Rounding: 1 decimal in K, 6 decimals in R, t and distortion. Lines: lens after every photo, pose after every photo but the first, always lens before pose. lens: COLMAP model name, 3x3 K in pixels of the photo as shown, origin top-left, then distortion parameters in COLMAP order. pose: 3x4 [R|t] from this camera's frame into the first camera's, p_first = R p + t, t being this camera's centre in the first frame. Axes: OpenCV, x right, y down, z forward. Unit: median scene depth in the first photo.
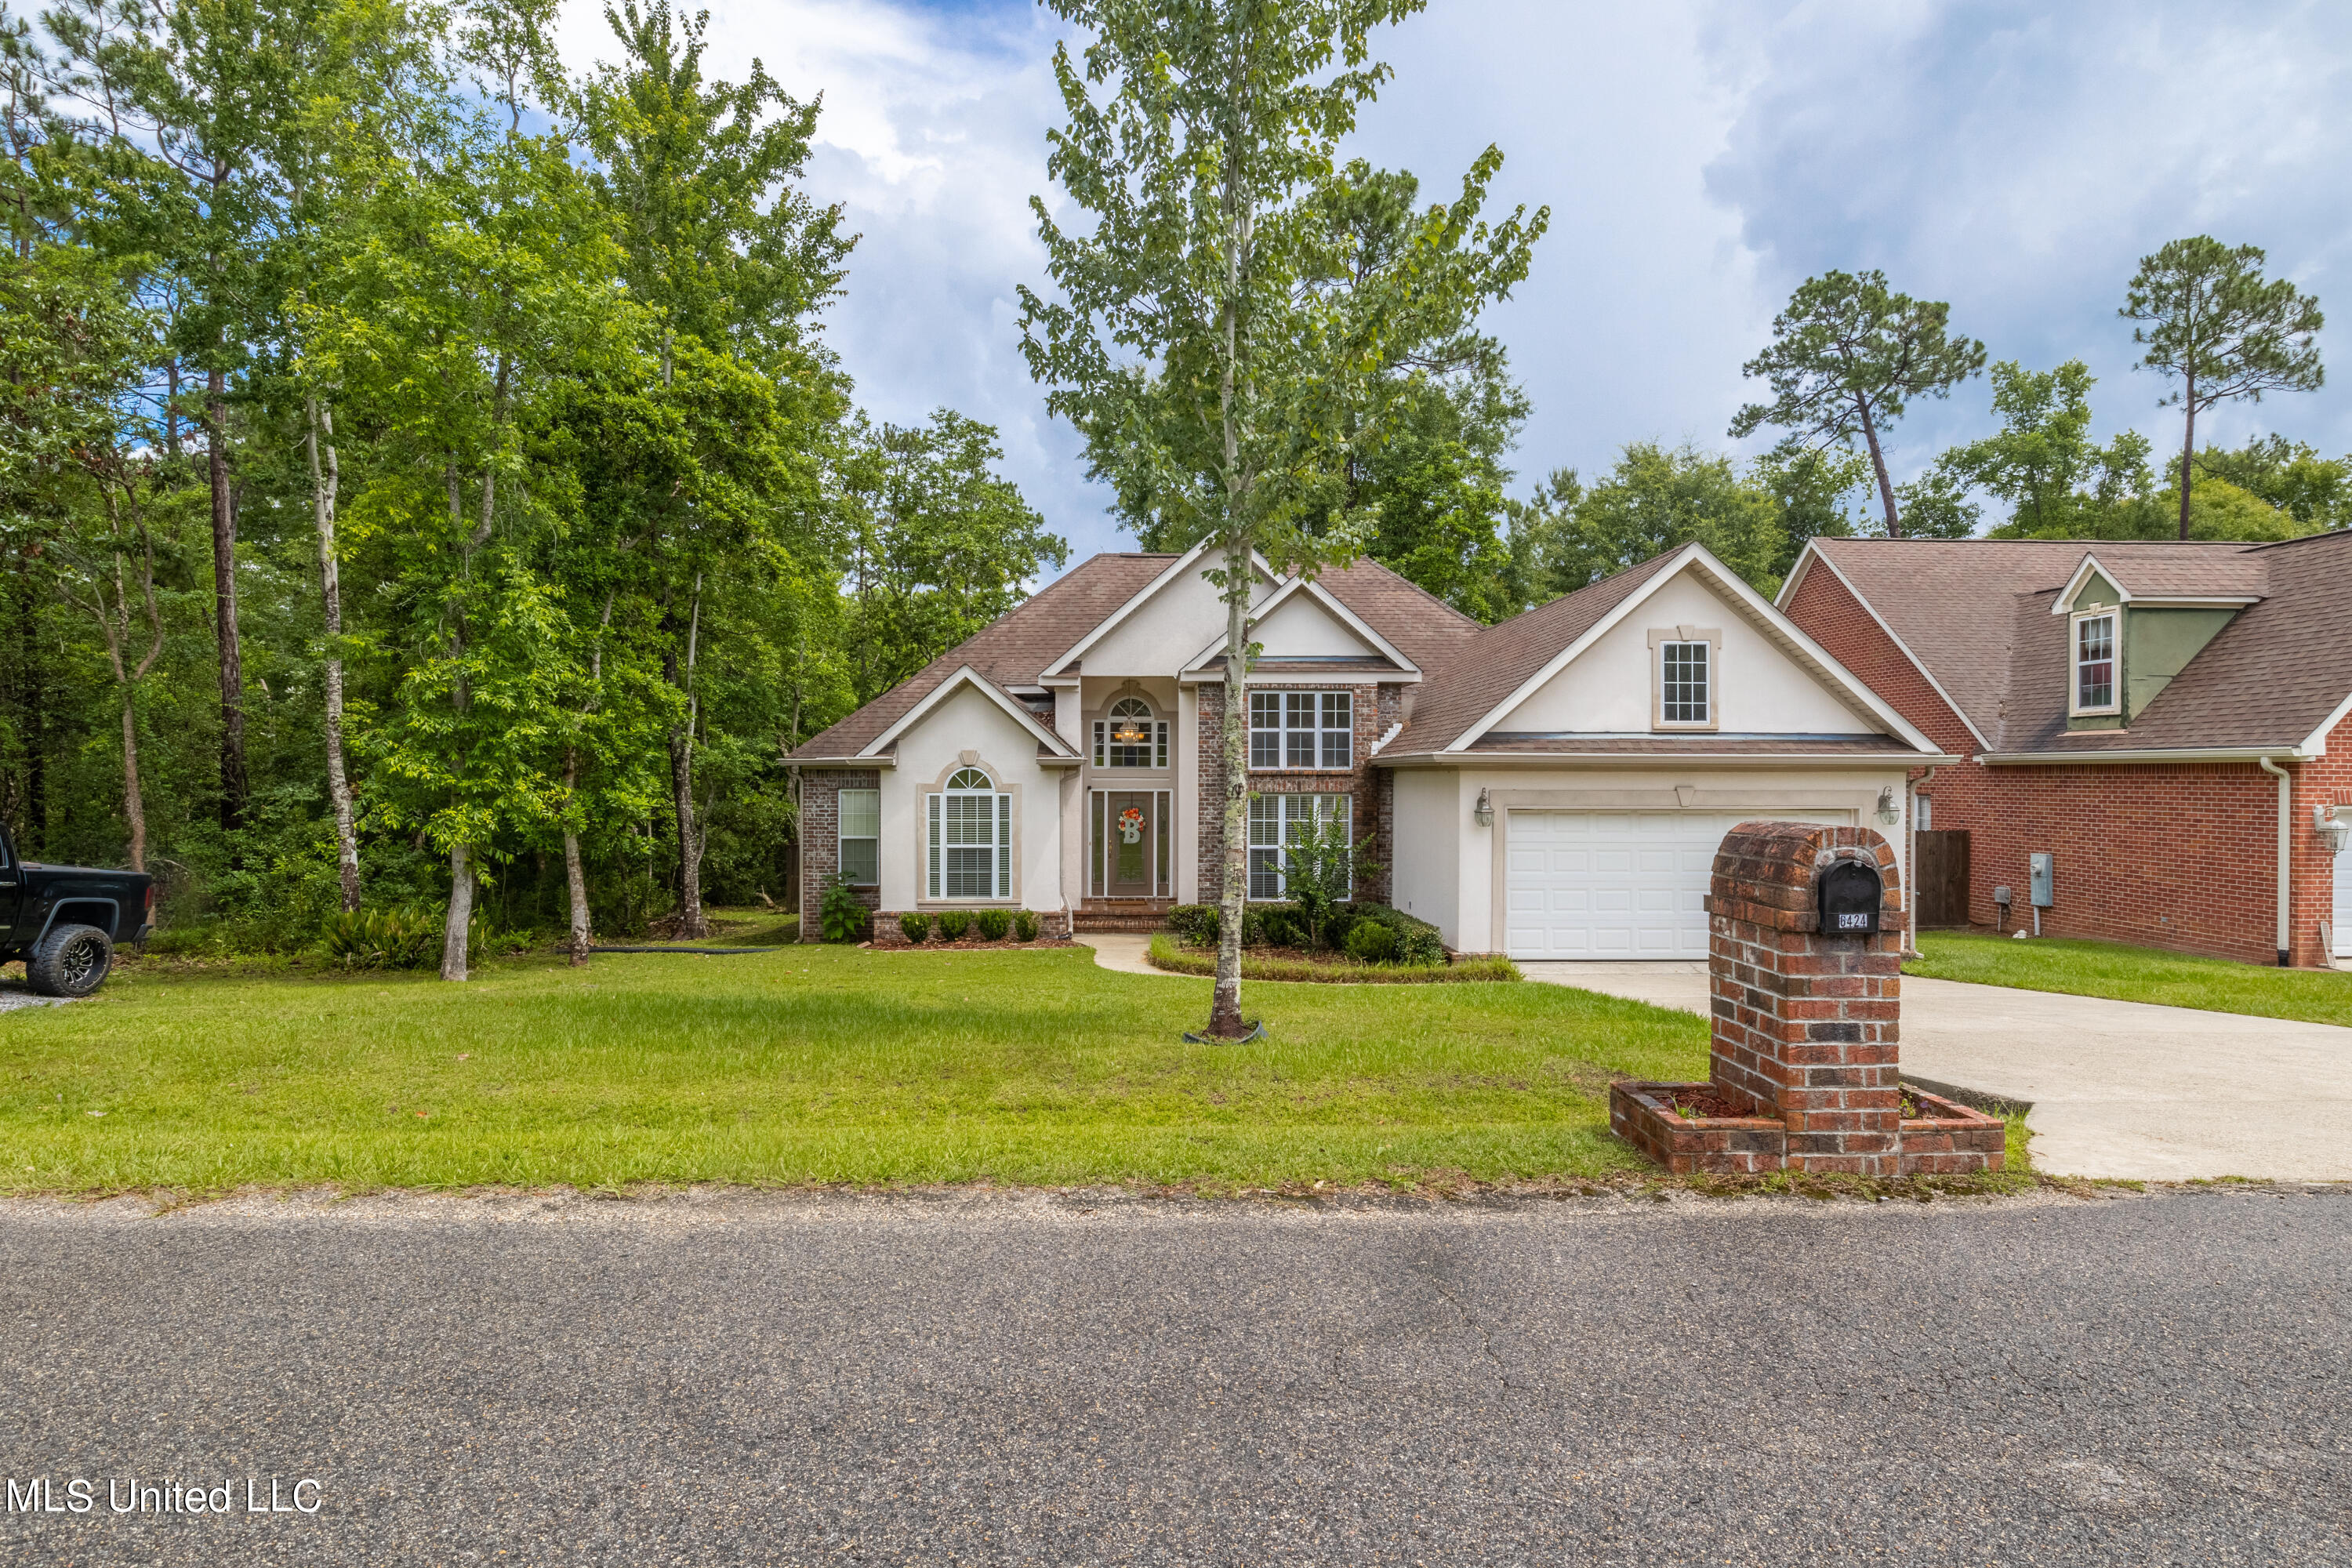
lens RADIAL K [[1166.9, 0, 1159.8], [0, 1166.9, 785.1], [0, 0, 1]] dist [-0.010034, 0.001159]
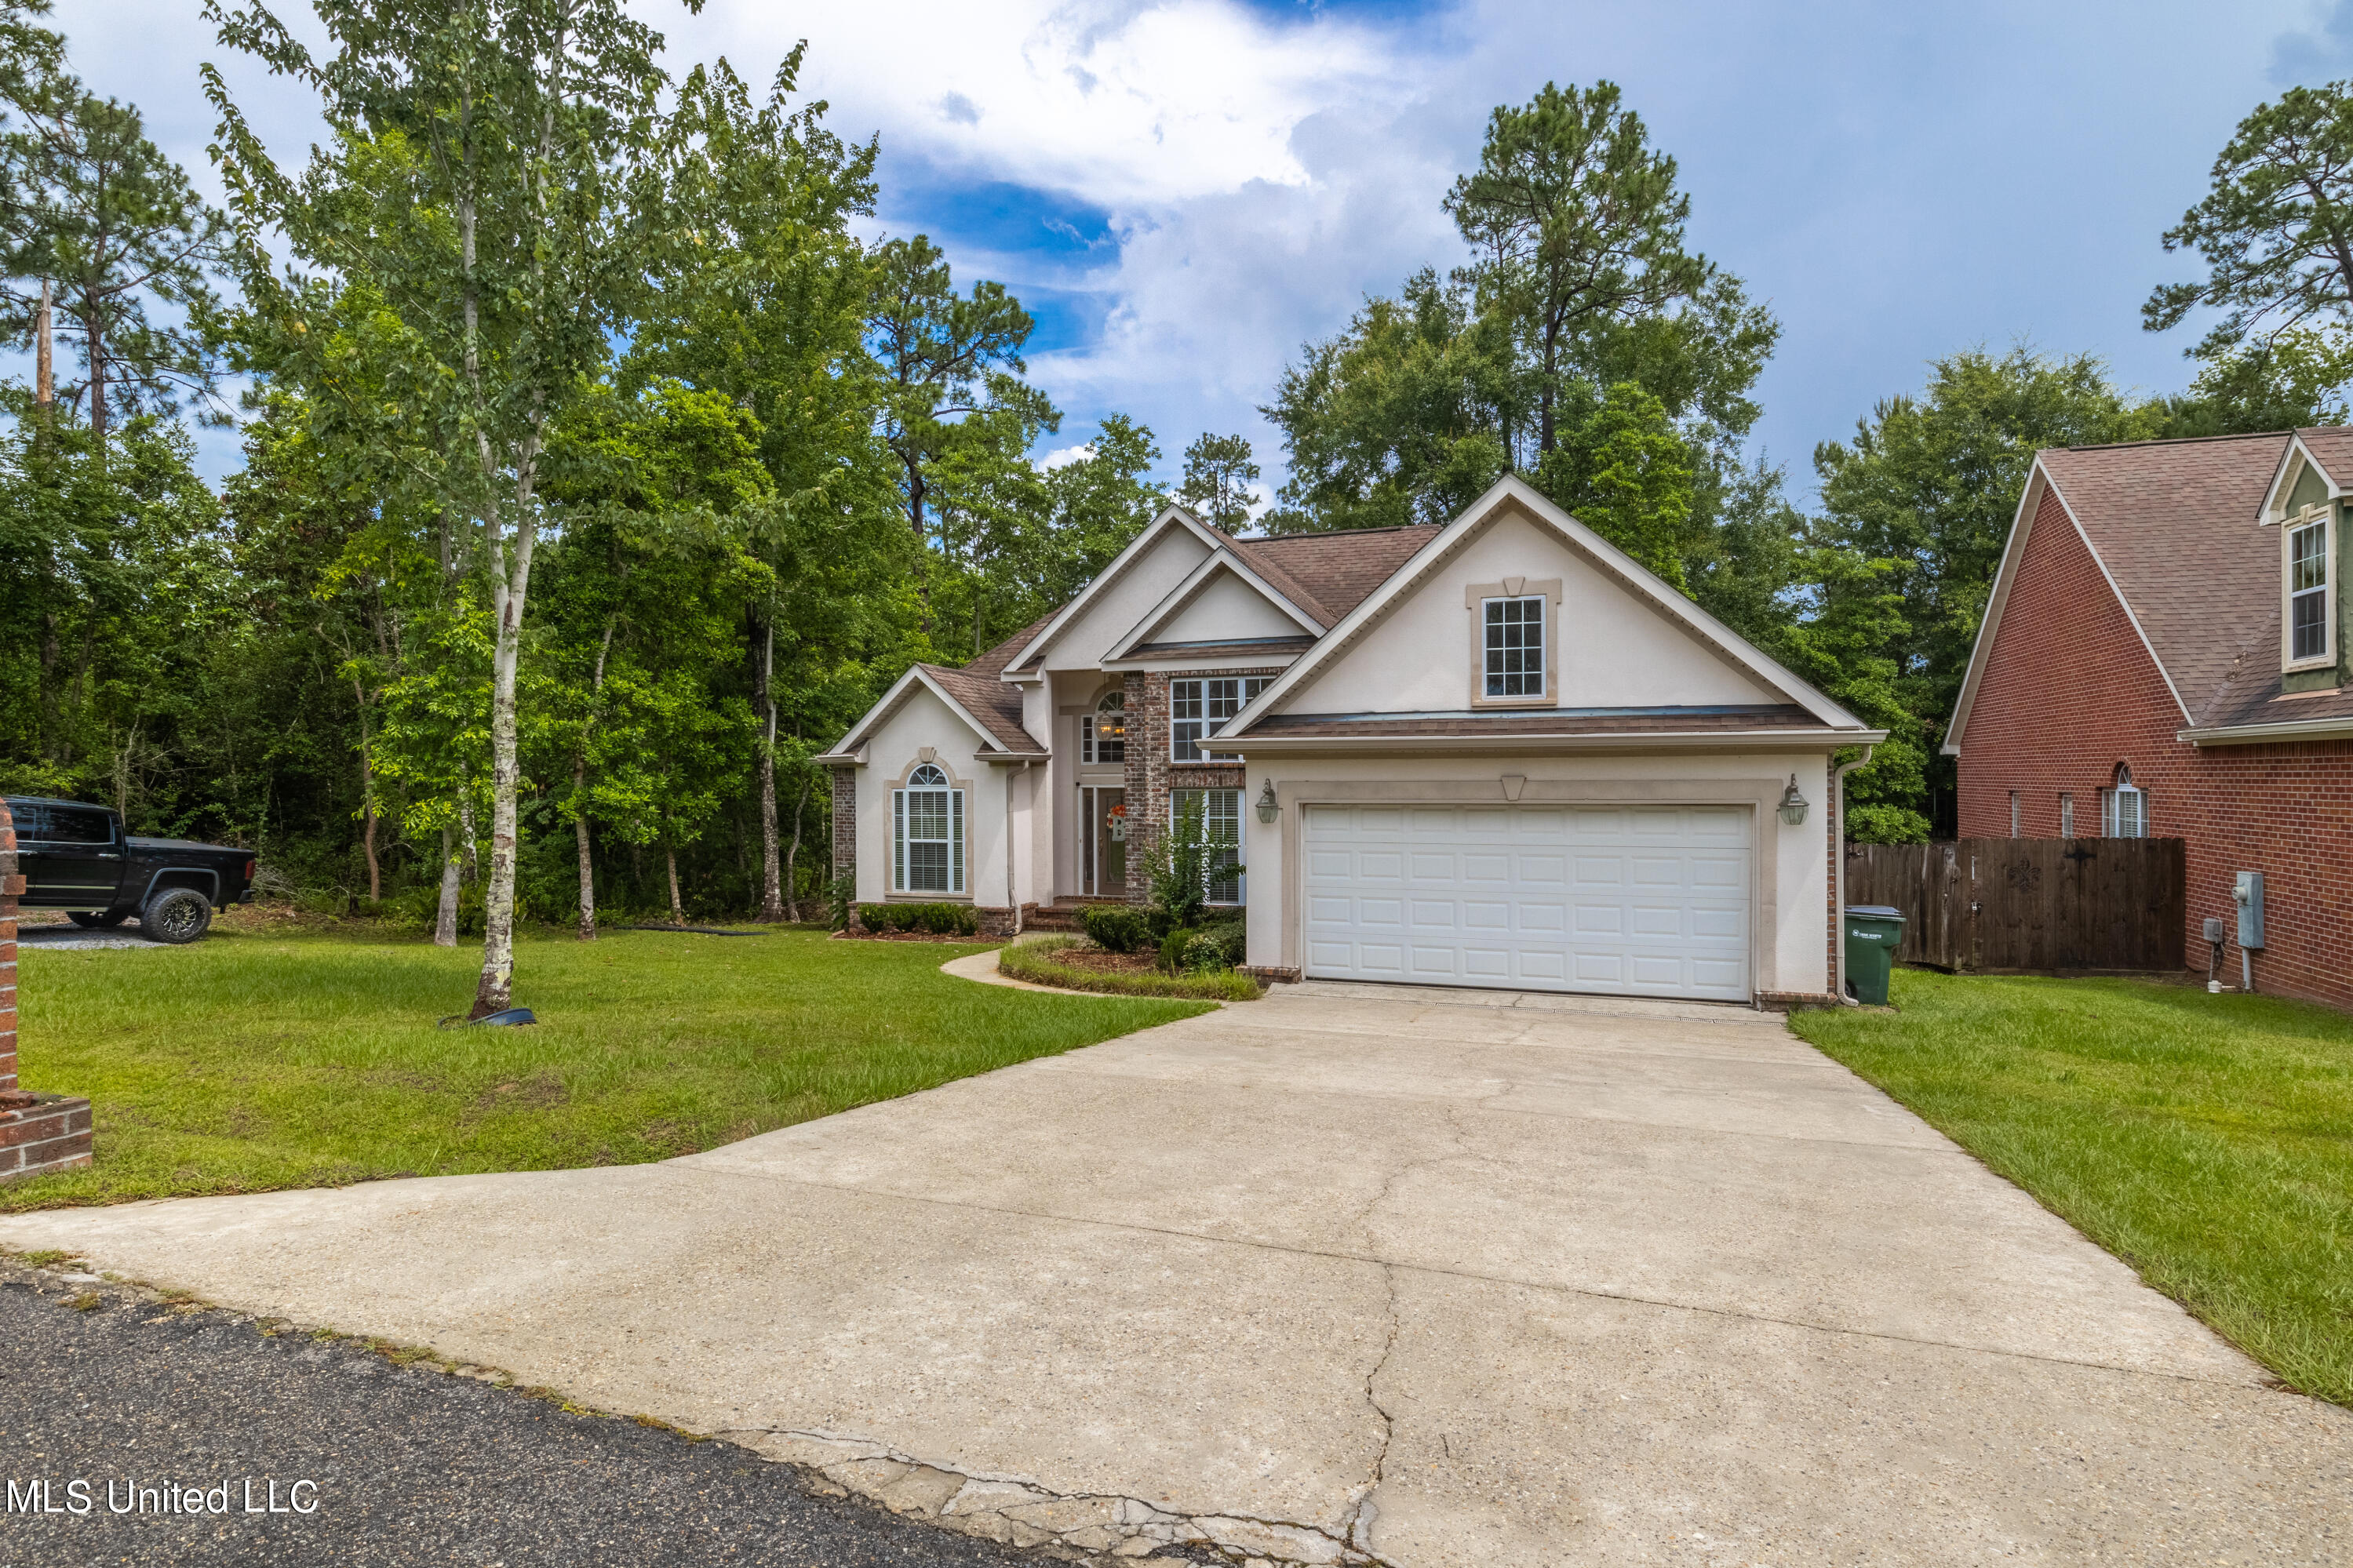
lens RADIAL K [[1167.3, 0, 1165.0], [0, 1167.3, 791.1], [0, 0, 1]] dist [-0.010034, 0.001159]
pose [[0.932685, -0.002068, -0.360686, 0.401599], [0.002770, 0.999995, 0.001428, 0.007767], [0.360681, -0.002330, 0.932686, 0.119163]]
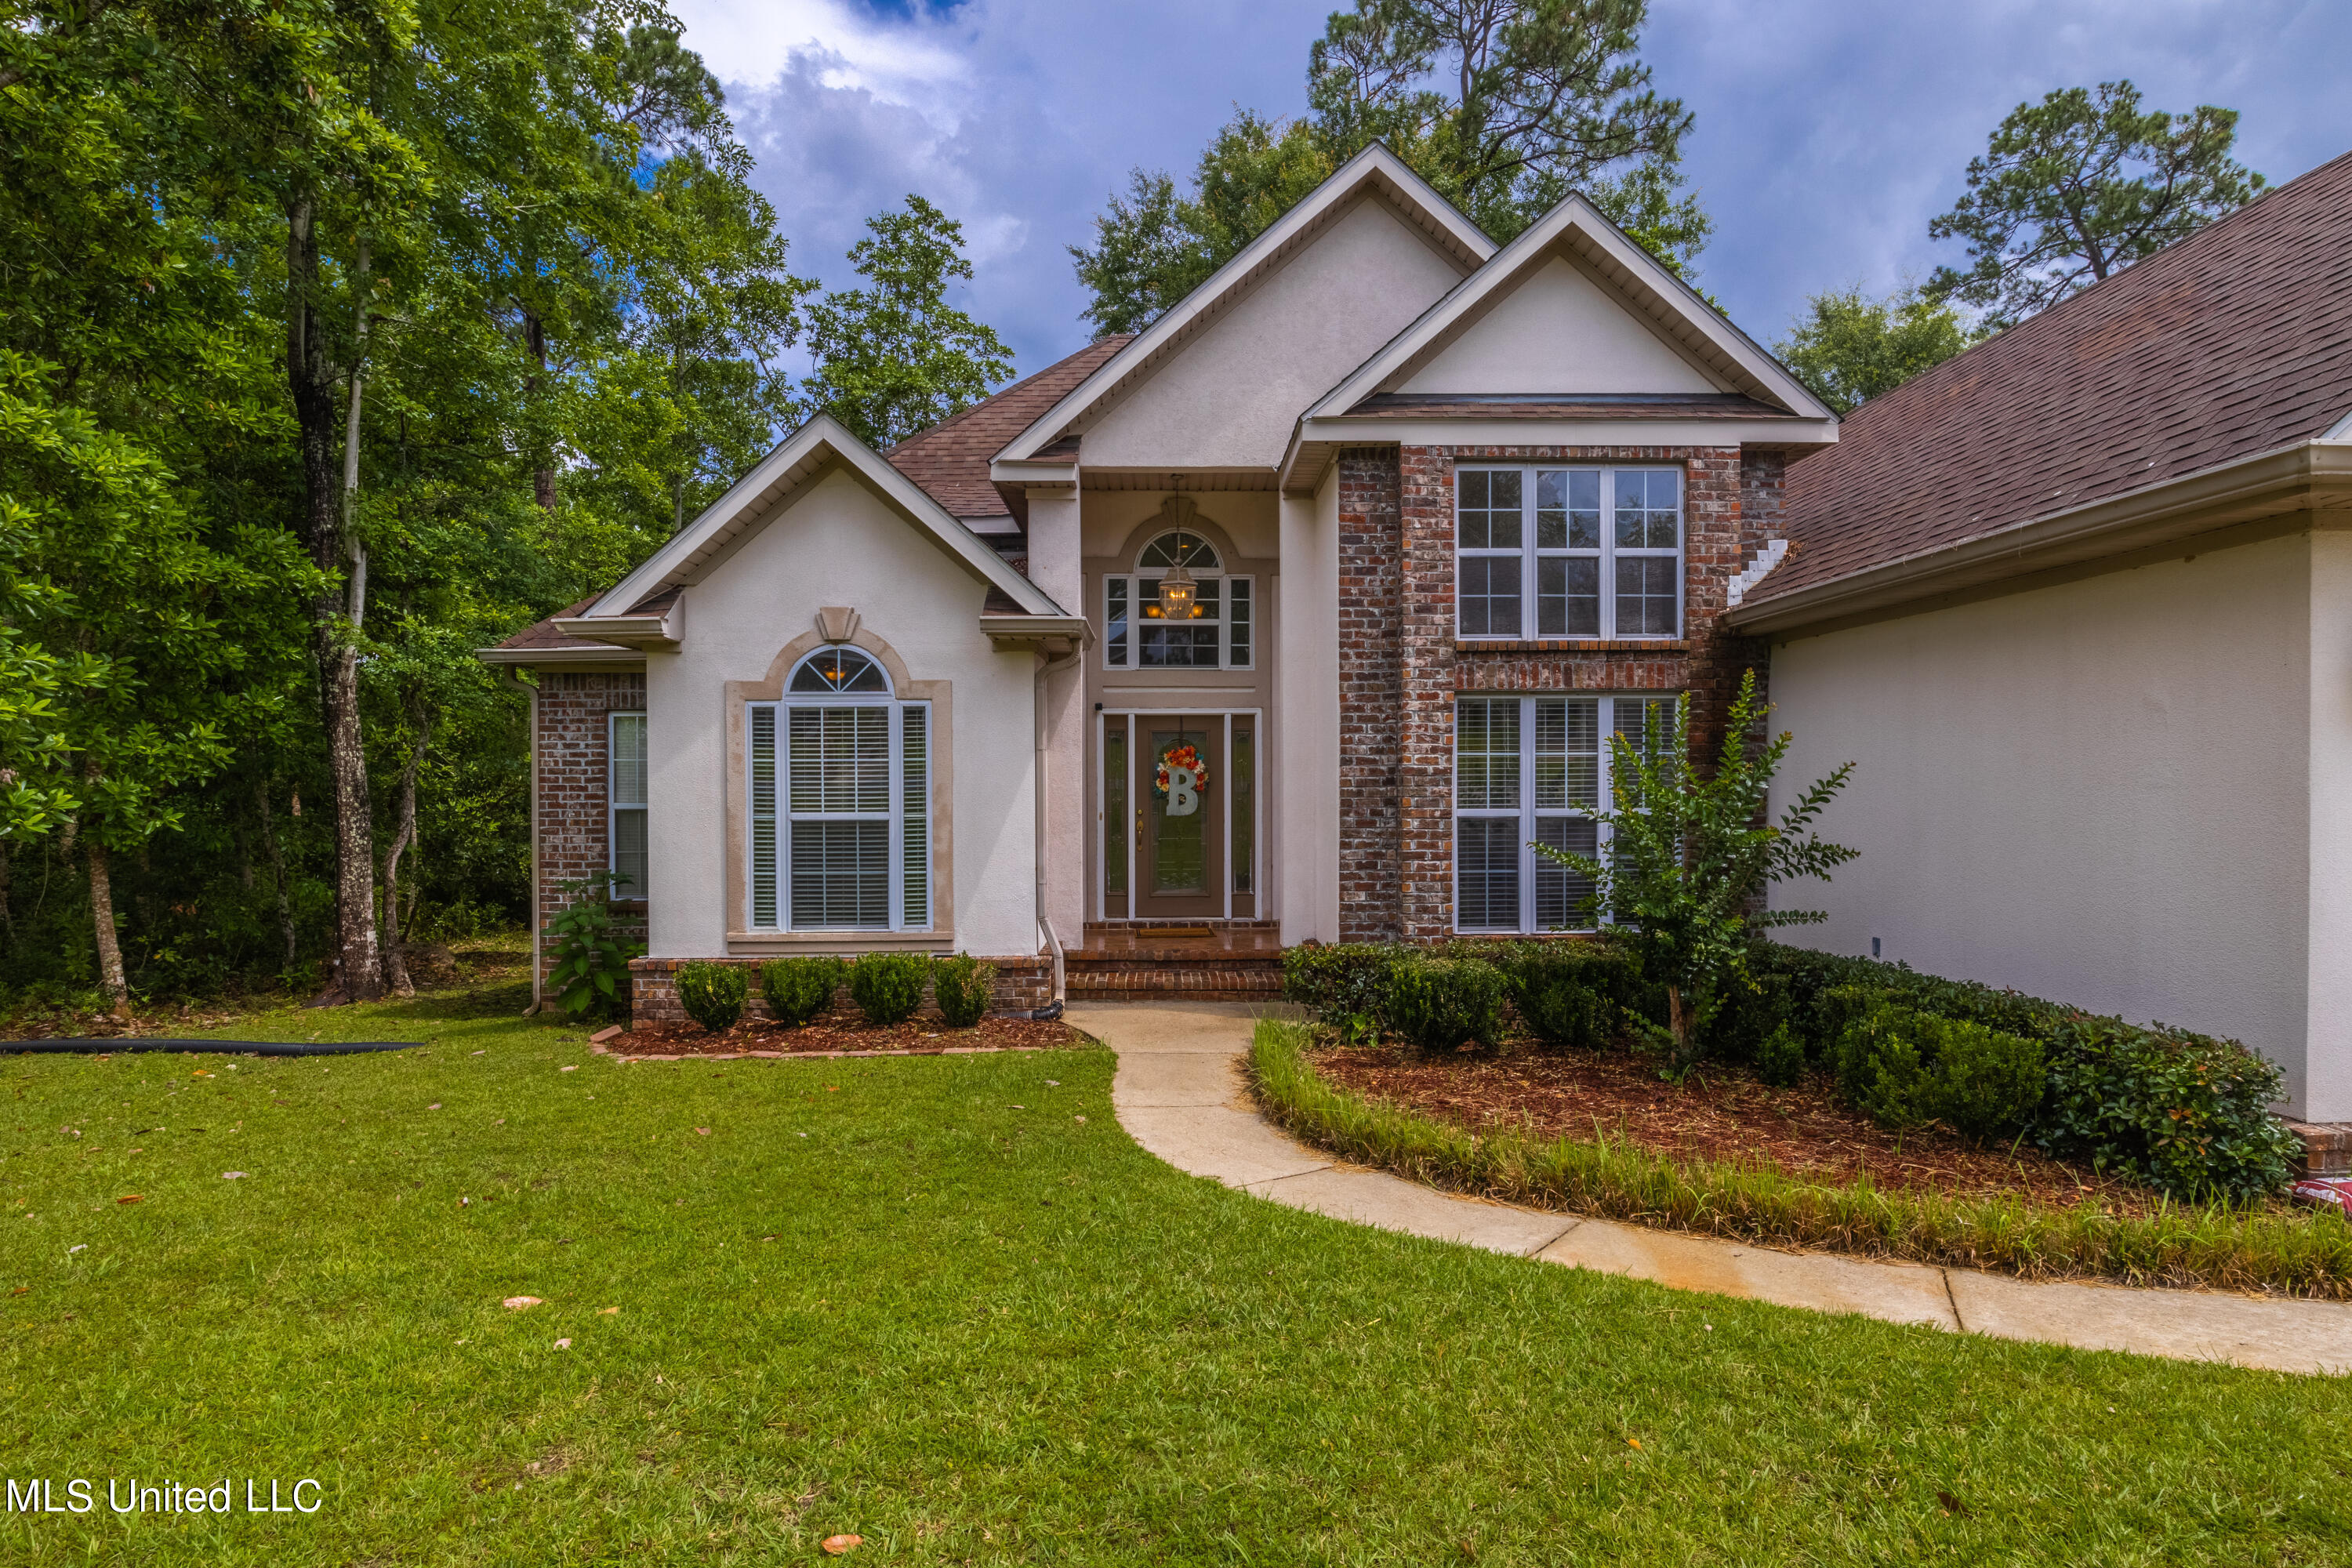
lens RADIAL K [[1166.9, 0, 1174.2], [0, 1166.9, 790.6], [0, 0, 1]] dist [-0.010034, 0.001159]
pose [[0.999978, -0.005328, 0.003958, -0.032675], [0.005315, 0.999980, 0.003417, 0.041438], [-0.003976, -0.003396, 0.999986, 0.539752]]
